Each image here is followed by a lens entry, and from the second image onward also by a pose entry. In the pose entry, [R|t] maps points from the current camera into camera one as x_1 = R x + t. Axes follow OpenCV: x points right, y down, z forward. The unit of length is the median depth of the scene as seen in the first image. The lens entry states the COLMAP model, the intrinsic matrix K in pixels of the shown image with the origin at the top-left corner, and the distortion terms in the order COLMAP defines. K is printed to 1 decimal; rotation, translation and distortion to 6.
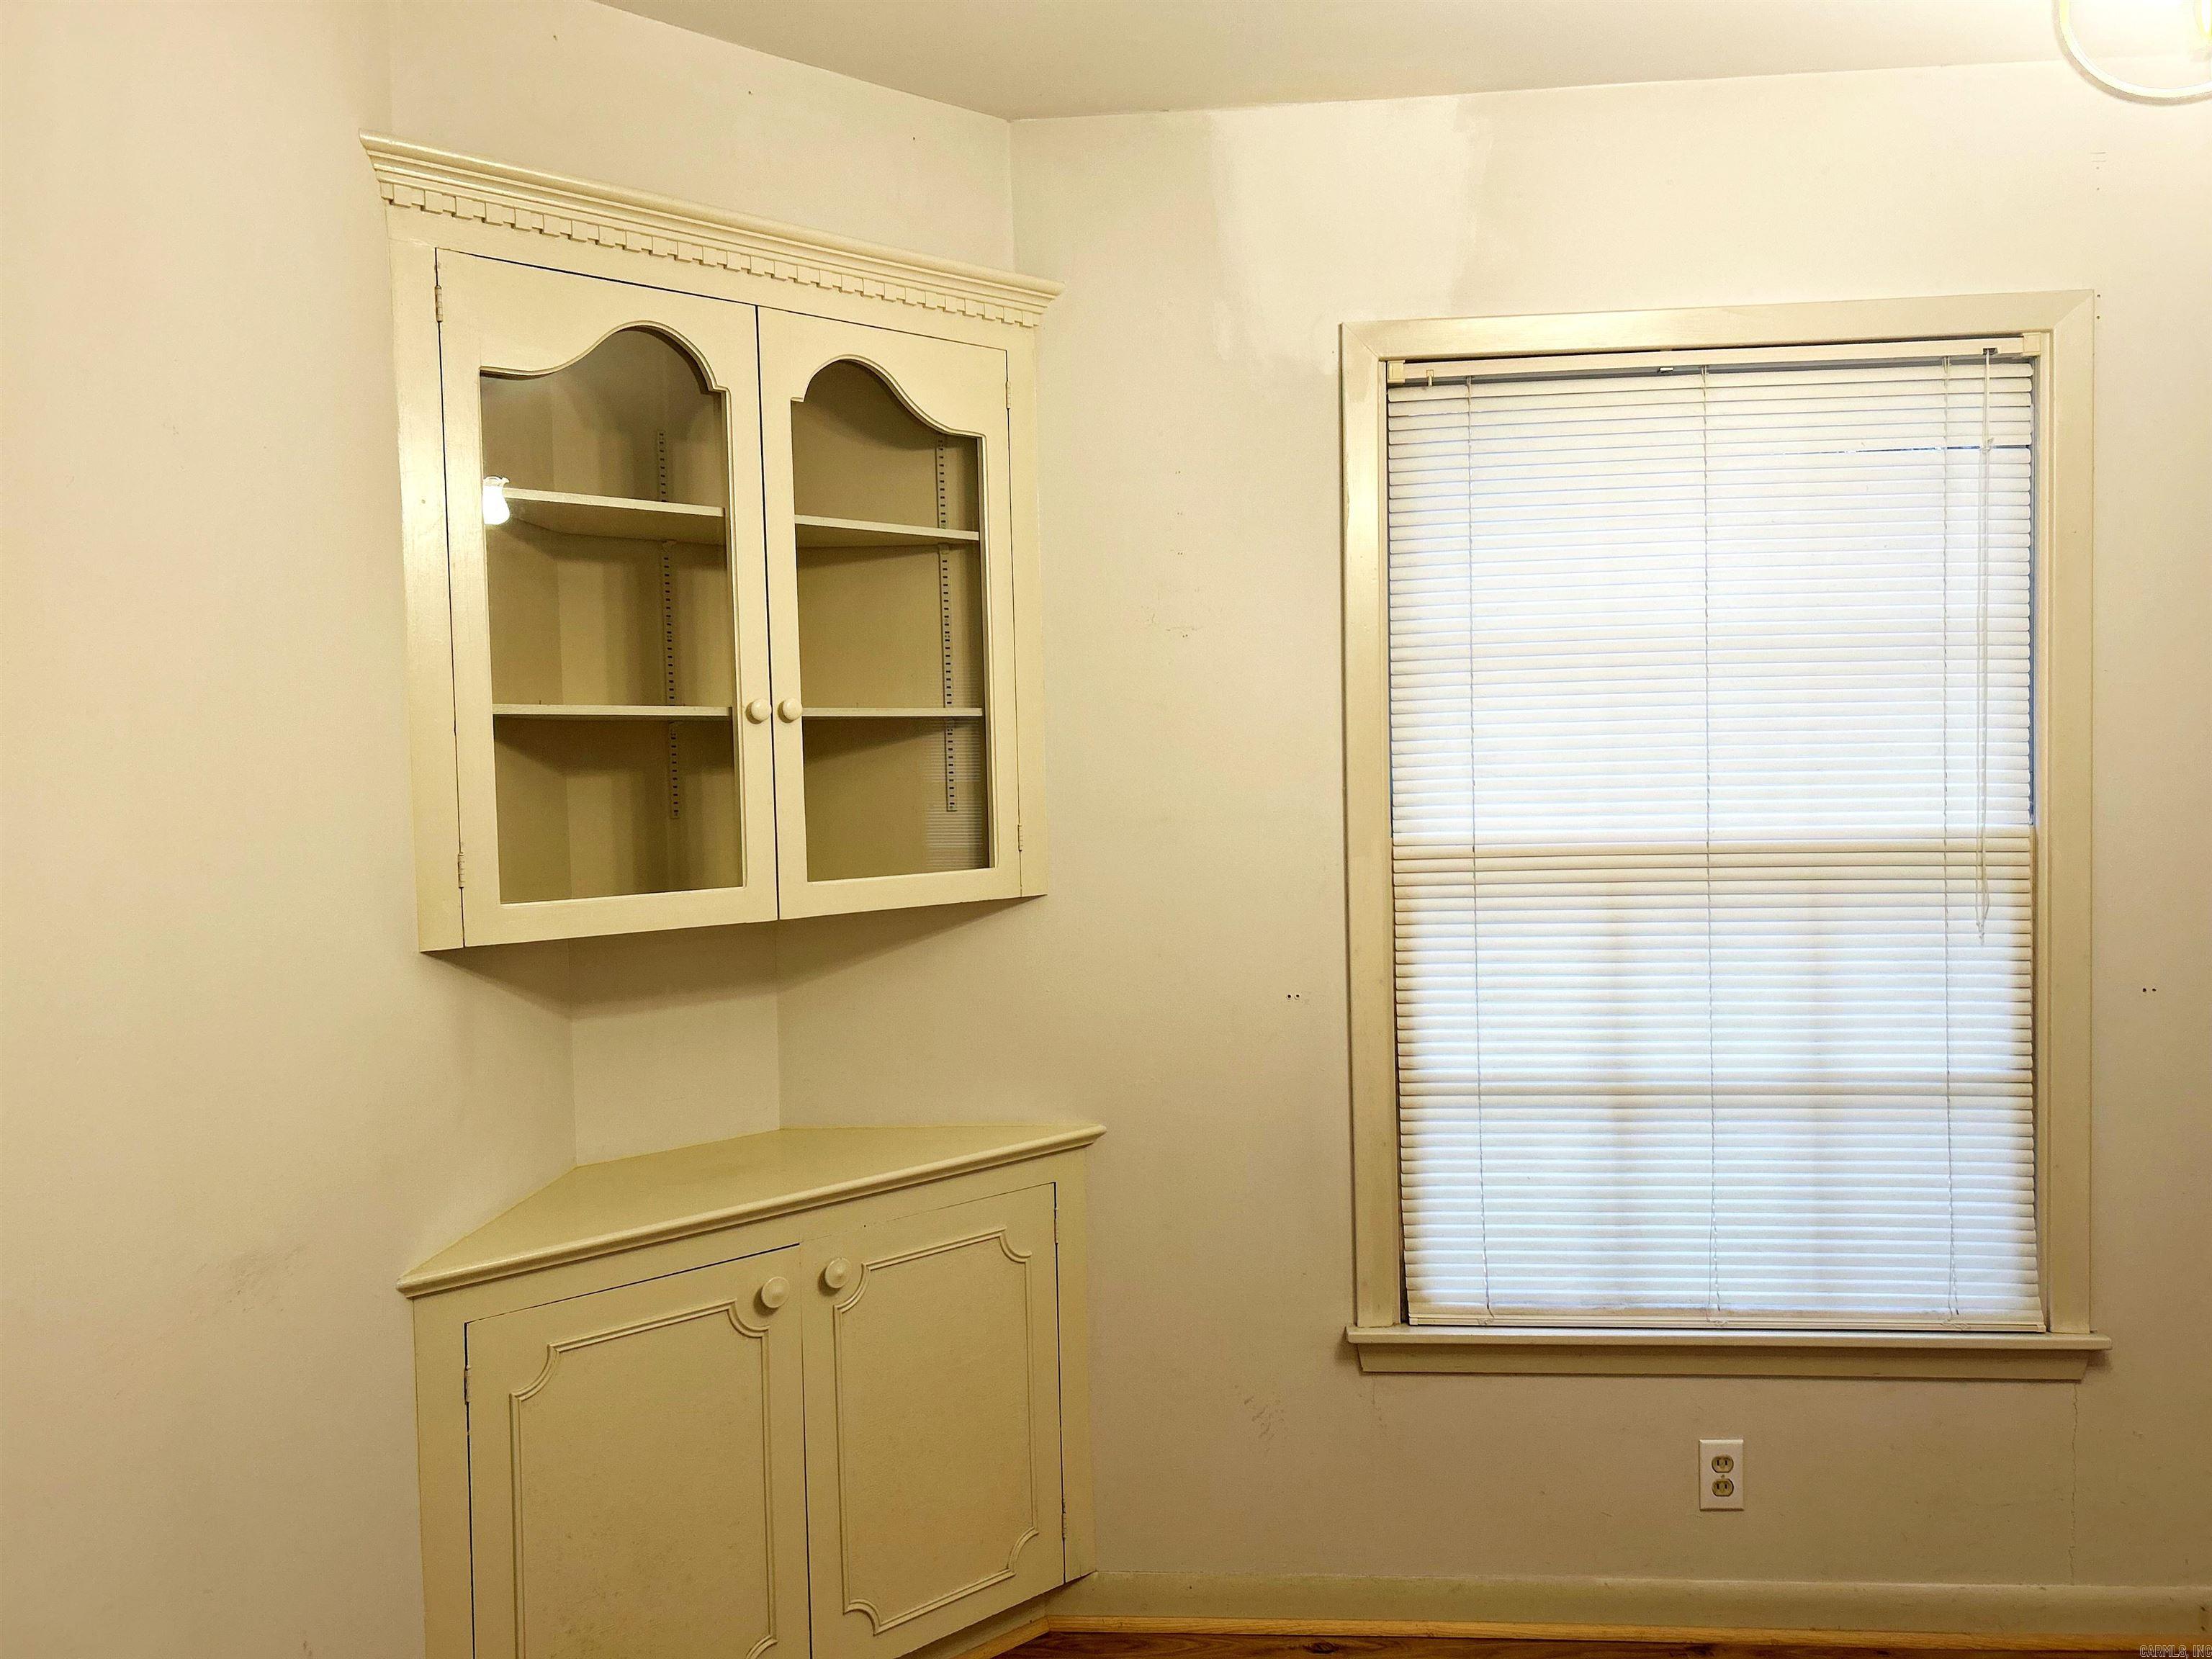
lens RADIAL K [[1660.6, 0, 1104.8], [0, 1660.6, 833.5], [0, 0, 1]] dist [0.040230, -0.037029]
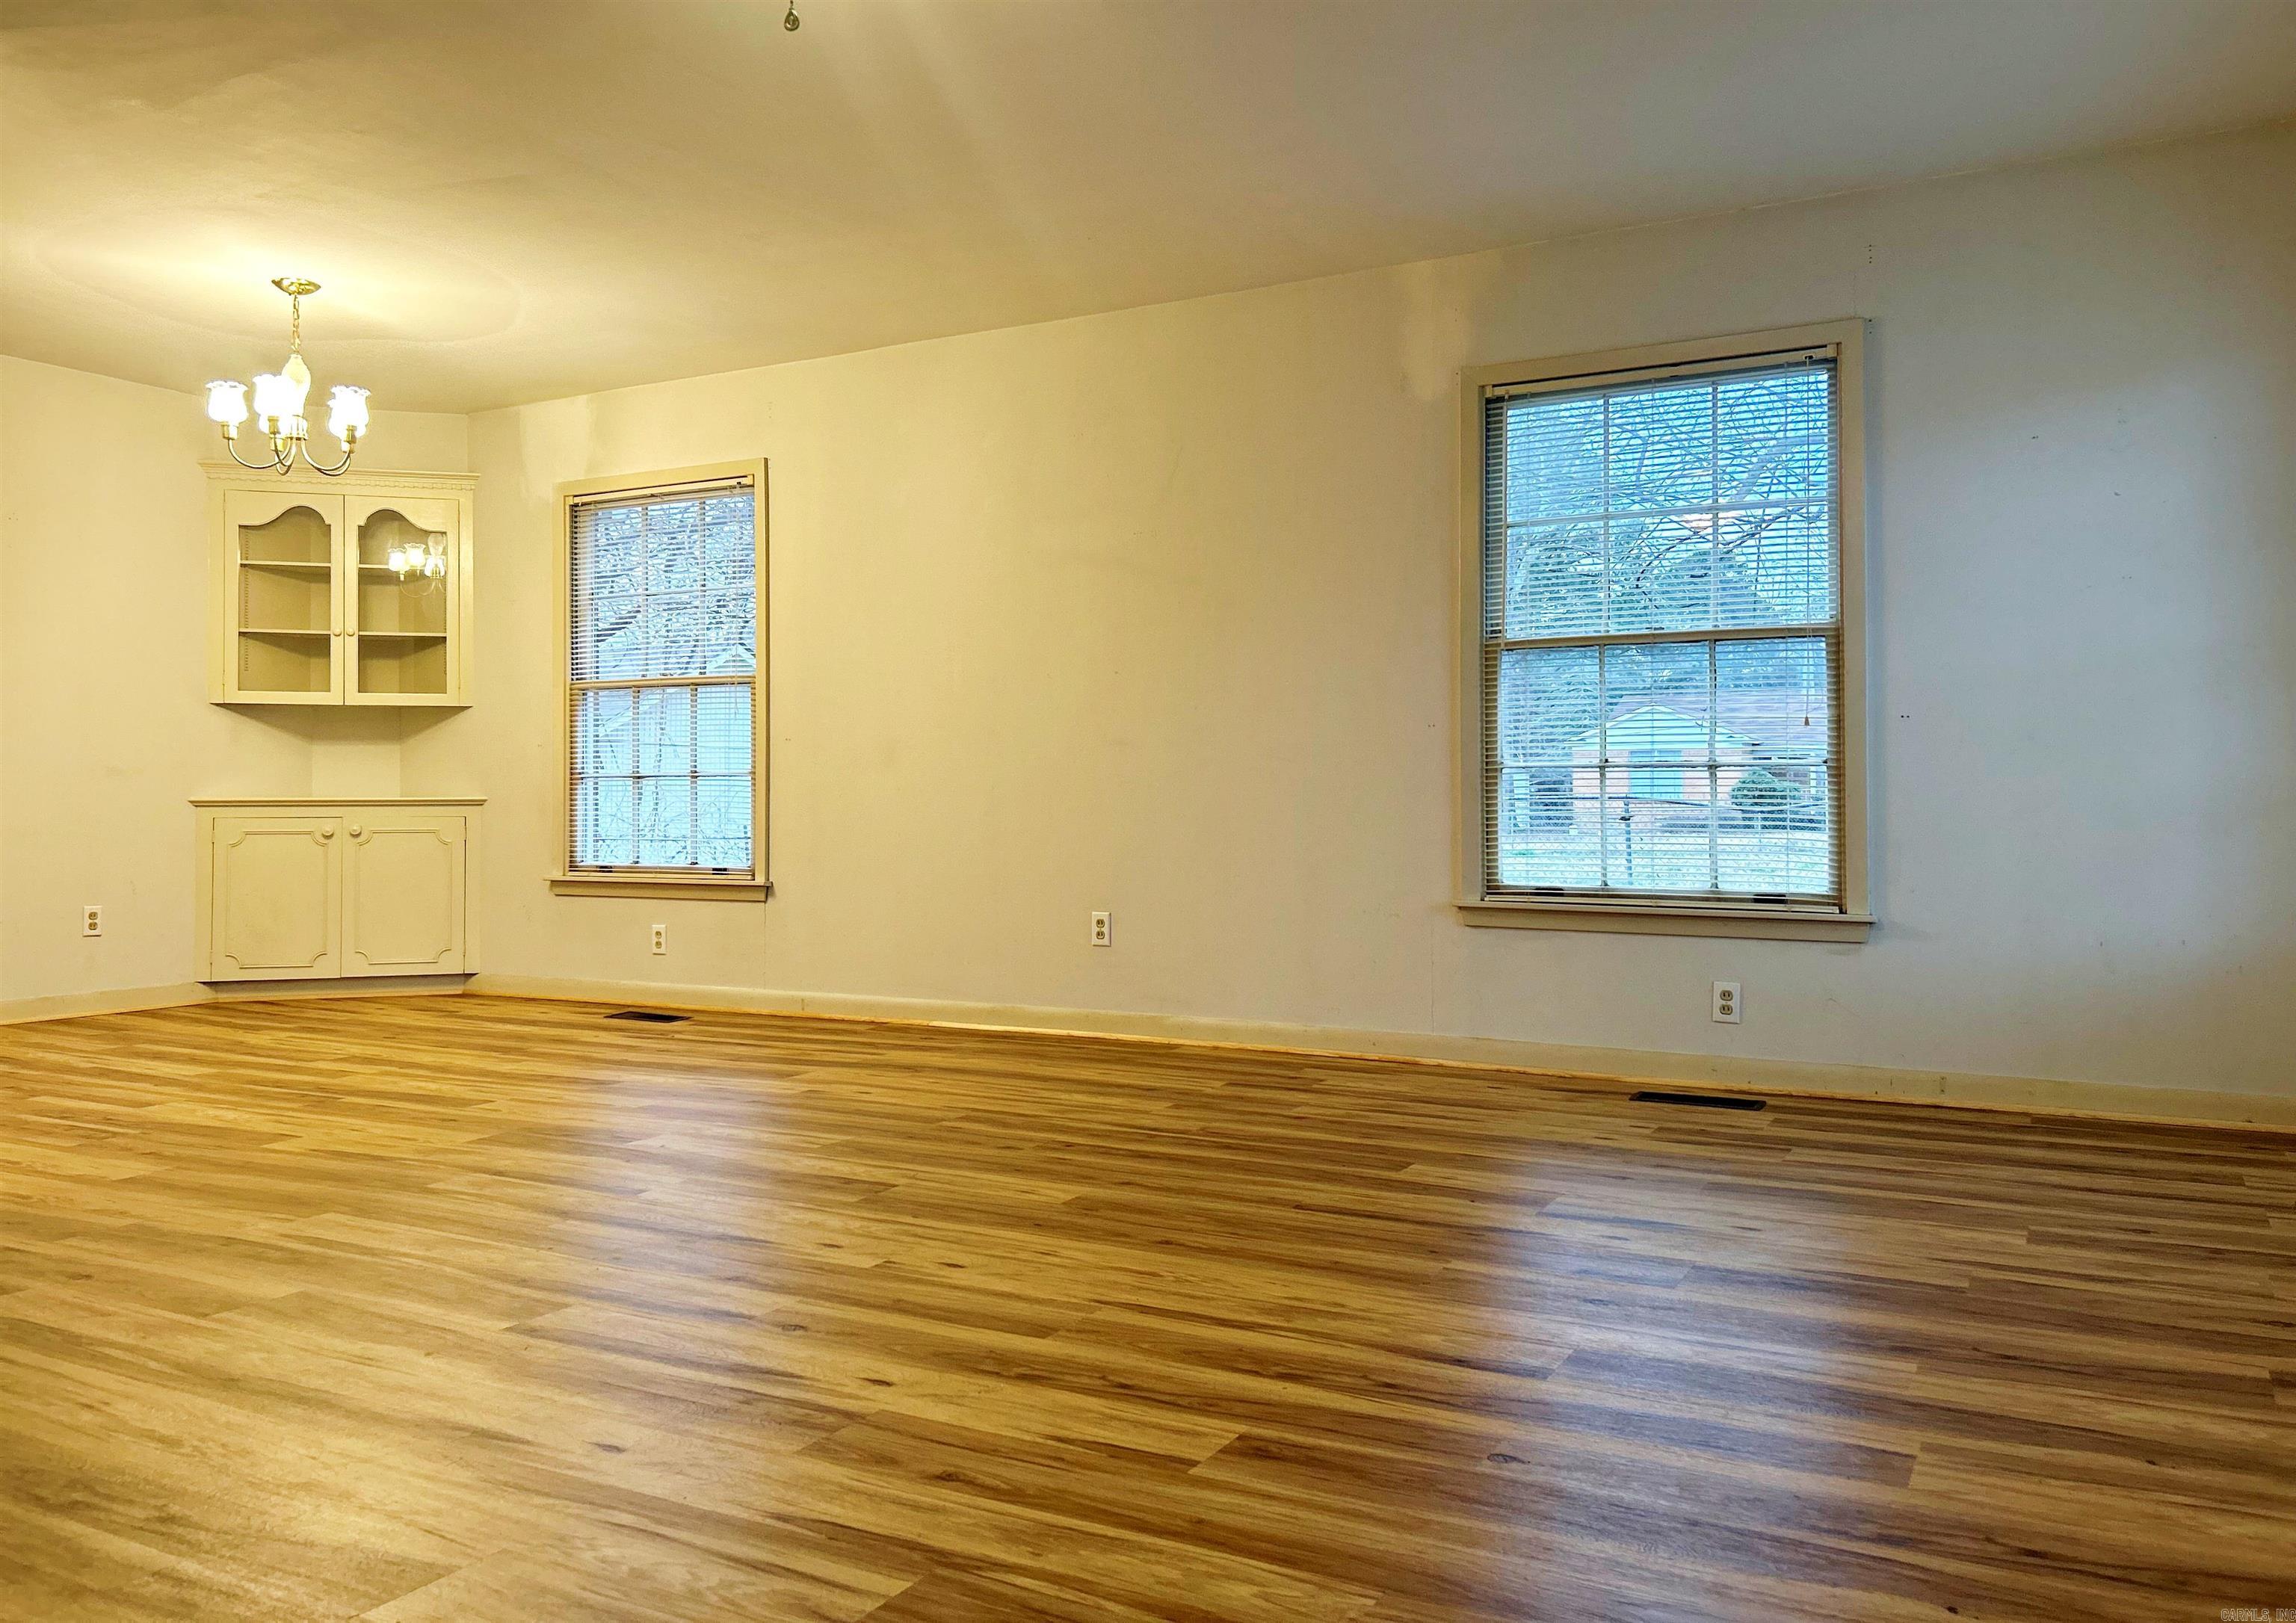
lens RADIAL K [[2186.0, 0, 1148.3], [0, 2186.0, 810.4], [0, 0, 1]] dist [0.131689, 0.013530]
pose [[0.872736, 0.015539, -0.487945, 2.896085], [-0.041429, 0.998245, -0.042311, 0.338975], [0.486431, 0.057142, 0.871848, -1.668779]]
